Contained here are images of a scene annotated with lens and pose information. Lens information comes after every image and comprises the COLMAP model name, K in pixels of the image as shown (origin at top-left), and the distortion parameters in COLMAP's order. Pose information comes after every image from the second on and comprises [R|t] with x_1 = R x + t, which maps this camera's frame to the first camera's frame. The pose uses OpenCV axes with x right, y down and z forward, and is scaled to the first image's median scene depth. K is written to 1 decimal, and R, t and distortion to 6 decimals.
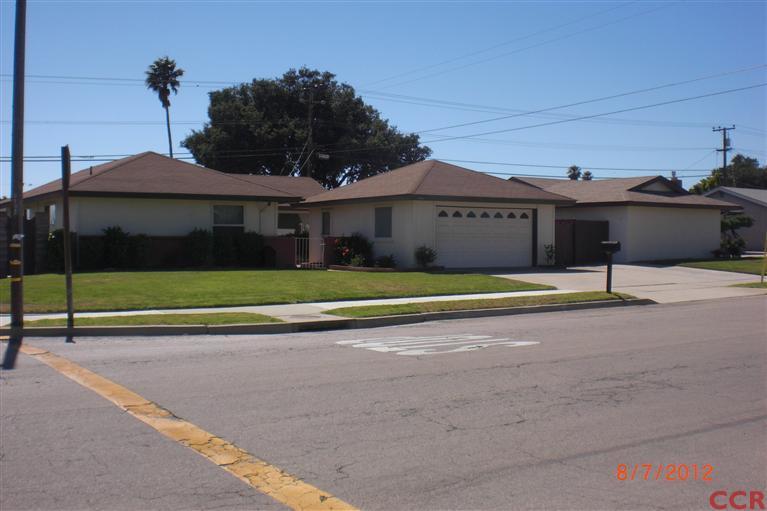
lens RADIAL K [[907.1, 0, 383.5], [0, 907.1, 255.5], [0, 0, 1]] dist [-0.106126, -0.021643]
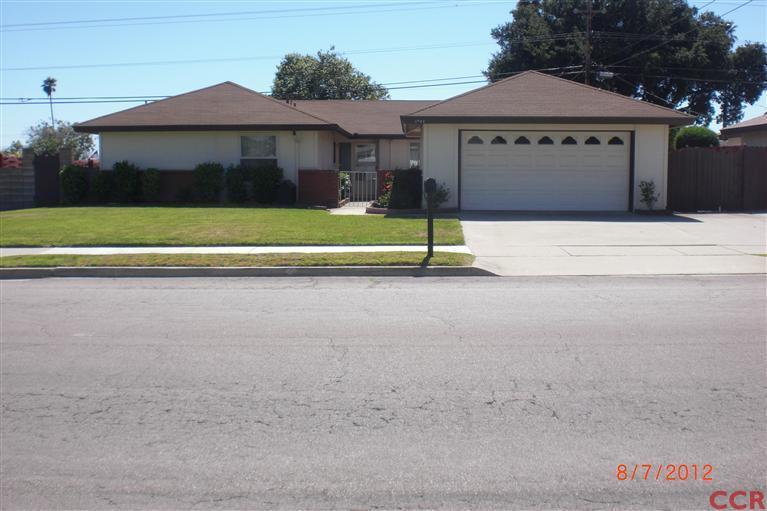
lens RADIAL K [[907.1, 0, 383.5], [0, 907.1, 255.5], [0, 0, 1]] dist [-0.106126, -0.021643]
pose [[0.809264, 0.053057, -0.585044, 0.432005], [-0.009807, 0.996994, 0.076851, -0.006081], [0.587363, -0.056455, 0.807352, 0.309042]]
